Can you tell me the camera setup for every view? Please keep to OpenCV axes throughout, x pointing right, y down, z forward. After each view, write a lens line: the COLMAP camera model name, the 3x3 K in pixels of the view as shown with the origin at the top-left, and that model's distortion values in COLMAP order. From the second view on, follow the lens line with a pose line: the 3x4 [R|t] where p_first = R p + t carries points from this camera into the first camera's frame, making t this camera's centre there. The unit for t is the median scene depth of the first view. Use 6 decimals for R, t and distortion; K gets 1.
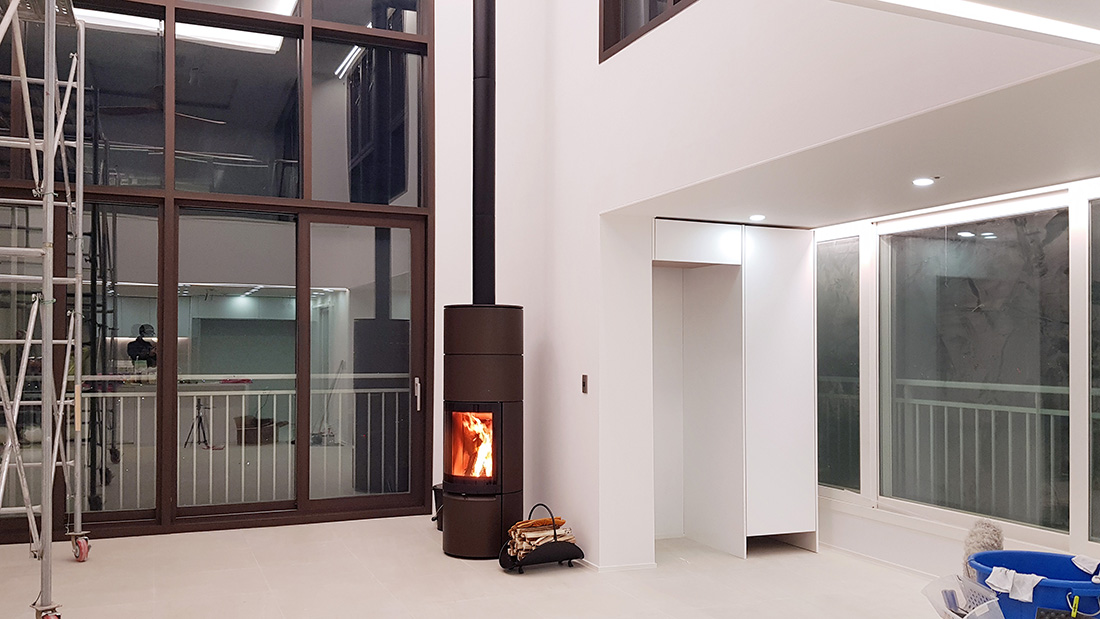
lens RADIAL K [[918.9, 0, 551.8], [0, 918.9, 351.6], [0, 0, 1]] dist [-0.001314, 0.000297]
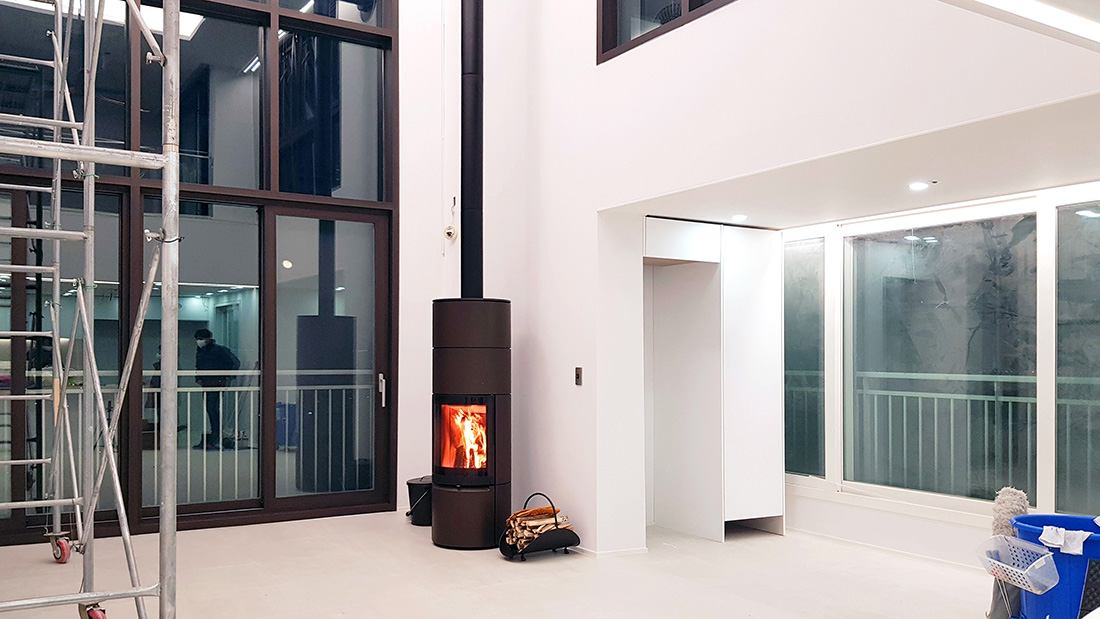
lens RADIAL K [[931.8, 0, 527.0], [0, 931.8, 362.2], [0, 0, 1]] dist [0.004669, -0.002557]
pose [[0.991061, -0.000706, 0.133407, -0.150814], [0.000157, 0.999991, 0.004127, 0.014314], [-0.133409, -0.004070, 0.991053, -0.024941]]
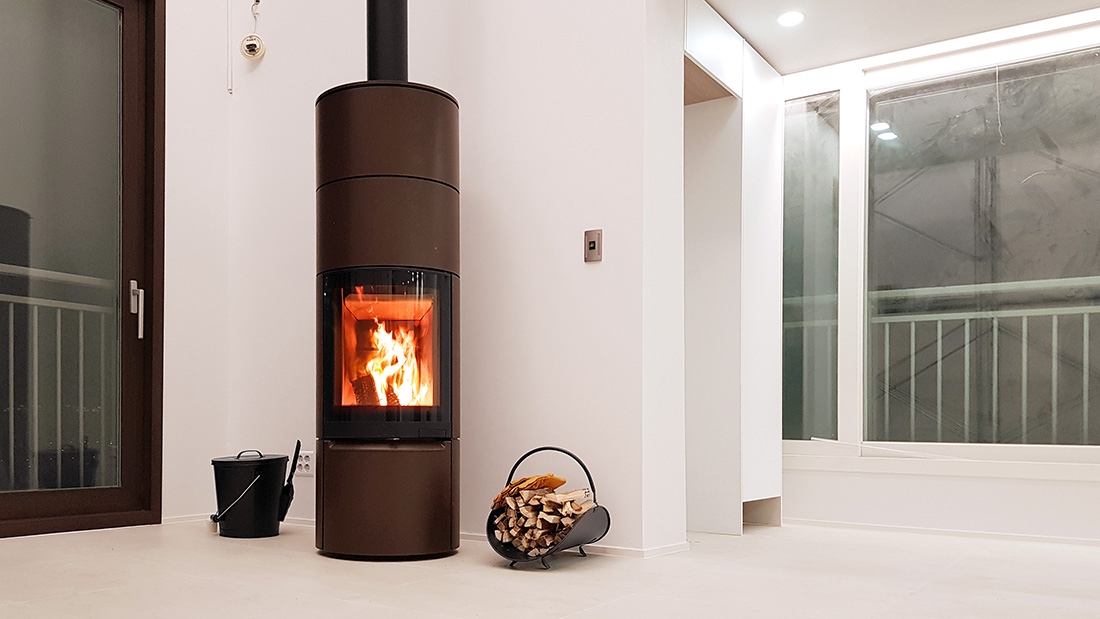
lens RADIAL K [[980.6, 0, 426.0], [0, 980.6, 427.9], [0, 0, 1]] dist [0.007666, 0.011309]
pose [[0.874190, -0.005466, 0.485553, -0.339902], [0.002510, 0.999974, 0.006737, 0.138431], [-0.485577, -0.004670, 0.874181, 0.472674]]
